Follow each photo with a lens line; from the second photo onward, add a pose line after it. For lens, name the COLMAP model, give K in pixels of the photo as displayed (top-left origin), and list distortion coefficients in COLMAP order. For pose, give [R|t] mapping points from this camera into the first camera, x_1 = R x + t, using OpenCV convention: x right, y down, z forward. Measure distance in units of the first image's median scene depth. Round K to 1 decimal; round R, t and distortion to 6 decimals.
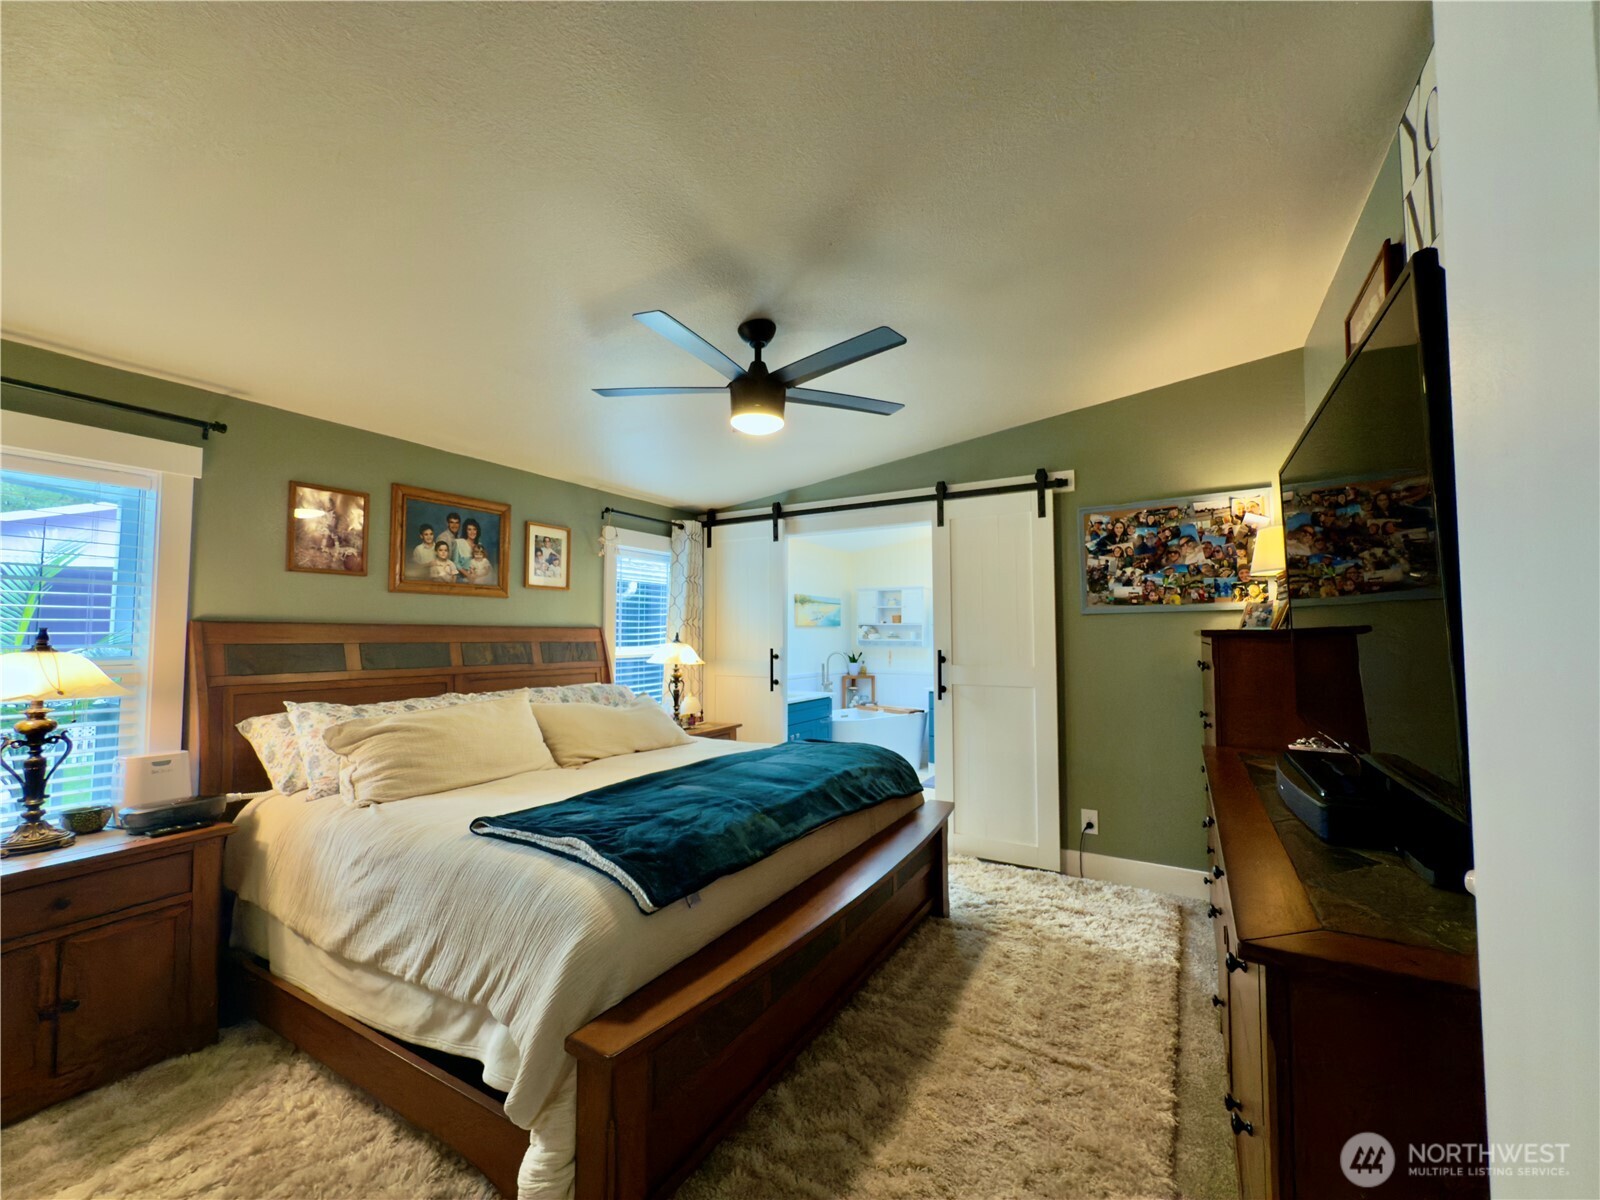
lens RADIAL K [[635.2, 0, 800.1], [0, 635.2, 602.6], [0, 0, 1]] dist [0.001481, 0.000109]
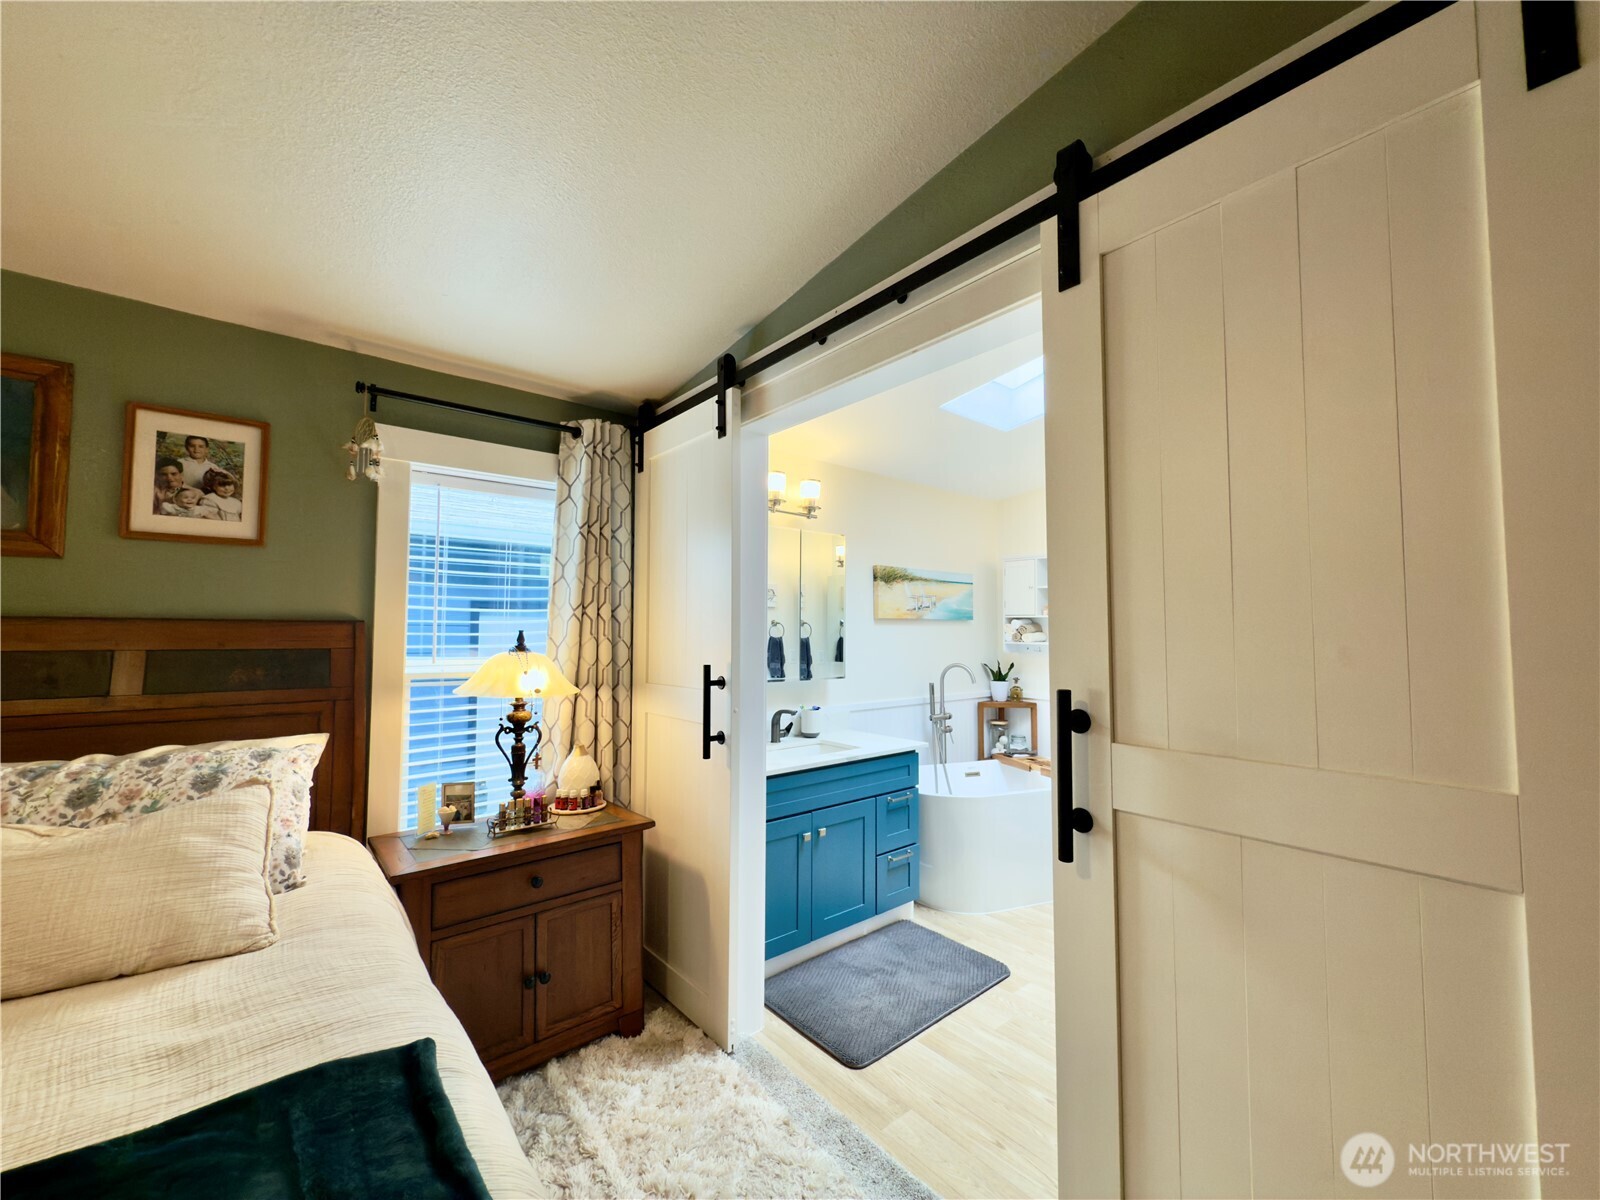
lens RADIAL K [[635.2, 0, 800.1], [0, 635.2, 602.6], [0, 0, 1]] dist [0.001481, 0.000109]
pose [[0.941637, -0.014735, -0.336306, 0.175091], [0.015669, 0.999877, 0.000065, 0.027506], [0.336264, -0.005331, 0.941753, 0.584325]]
